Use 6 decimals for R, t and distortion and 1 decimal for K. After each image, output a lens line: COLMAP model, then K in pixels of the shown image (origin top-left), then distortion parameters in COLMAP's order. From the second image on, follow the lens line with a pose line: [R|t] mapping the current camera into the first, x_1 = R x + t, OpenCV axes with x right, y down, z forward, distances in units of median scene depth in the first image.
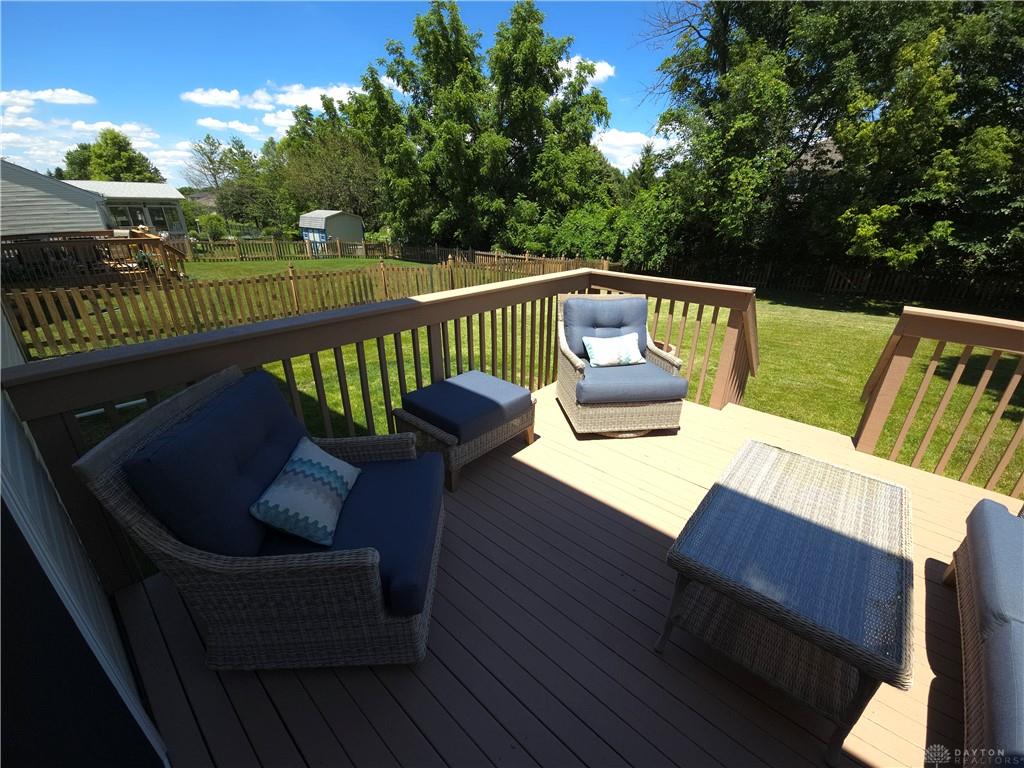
lens RADIAL K [[414.9, 0, 517.5], [0, 414.9, 387.6], [0, 0, 1]] dist [0.010534, -0.007581]
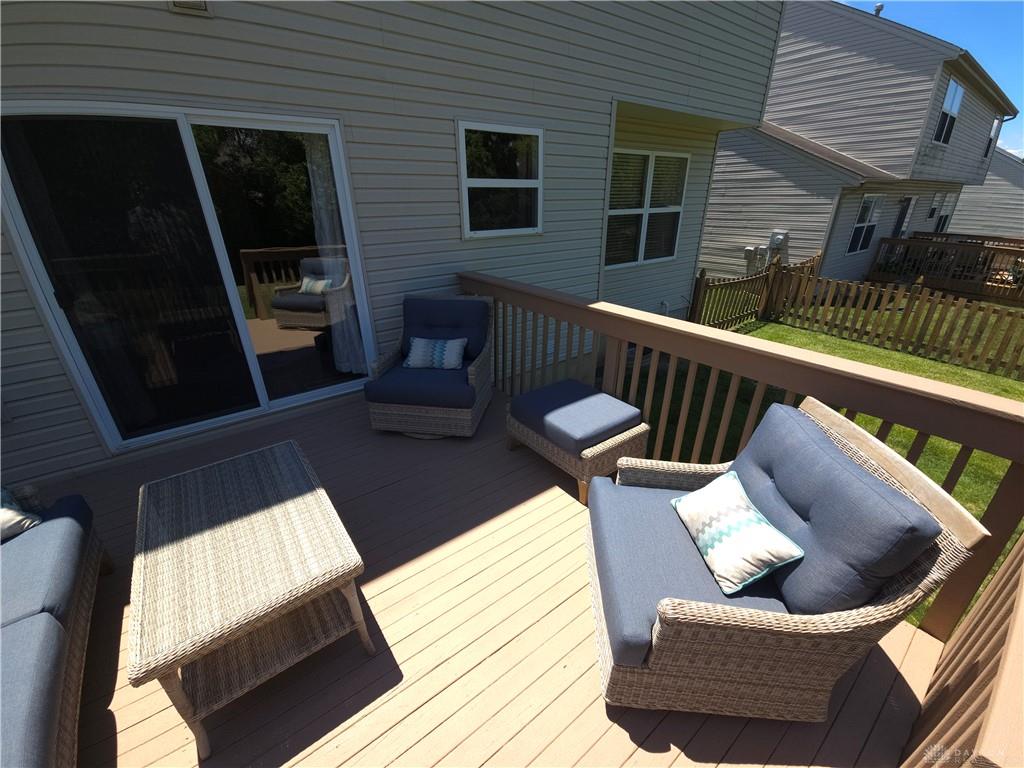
lens RADIAL K [[414.9, 0, 517.2], [0, 414.9, 389.4], [0, 0, 1]] dist [0.010534, -0.007581]
pose [[-0.207431, 0.392683, -0.895976, 0.616112], [-0.396035, 0.803775, 0.443962, -0.317084], [0.894499, 0.446929, -0.011211, 0.681940]]
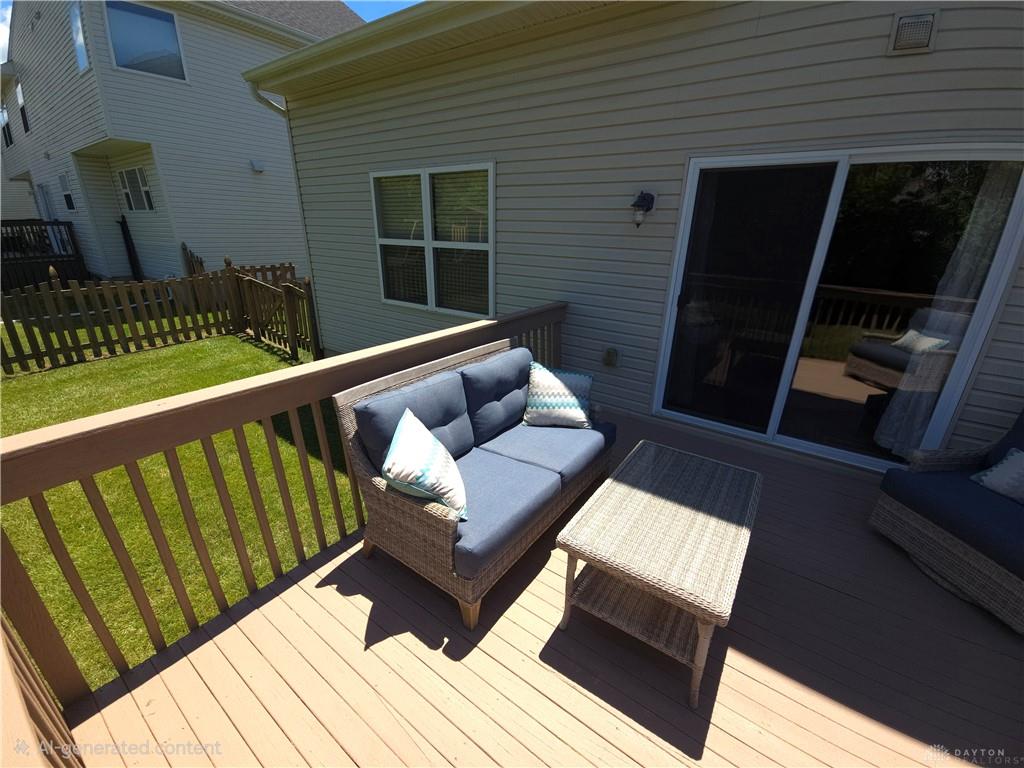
lens RADIAL K [[414.9, 0, 513.9], [0, 414.9, 389.3], [0, 0, 1]] dist [0.010534, -0.007581]
pose [[-0.994577, -0.005157, -0.103874, 0.579853], [-0.077309, 0.704747, 0.705234, -0.336248], [0.069569, 0.709440, -0.701324, 0.722707]]
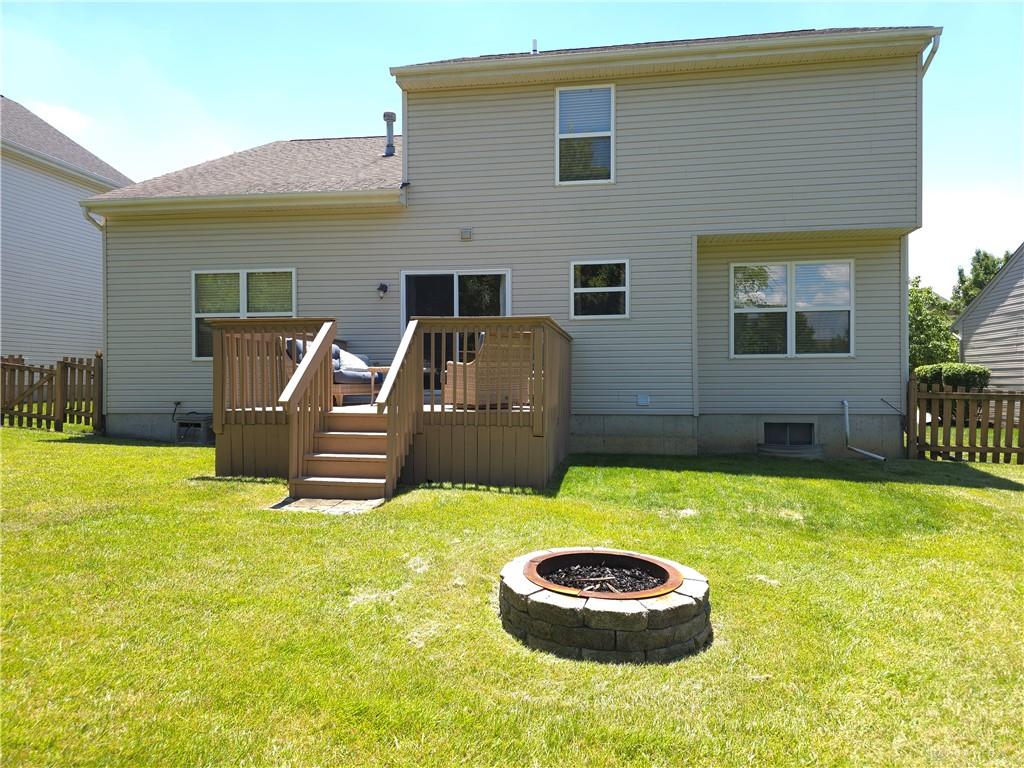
lens RADIAL K [[690.3, 0, 523.3], [0, 690.3, 382.5], [0, 0, 1]] dist [0.052097, -0.036937]
pose [[-0.846589, -0.015719, -0.532016, 1.323108], [-0.229502, 0.912647, 0.338238, -0.820526], [0.480225, 0.408447, -0.776244, 2.715113]]
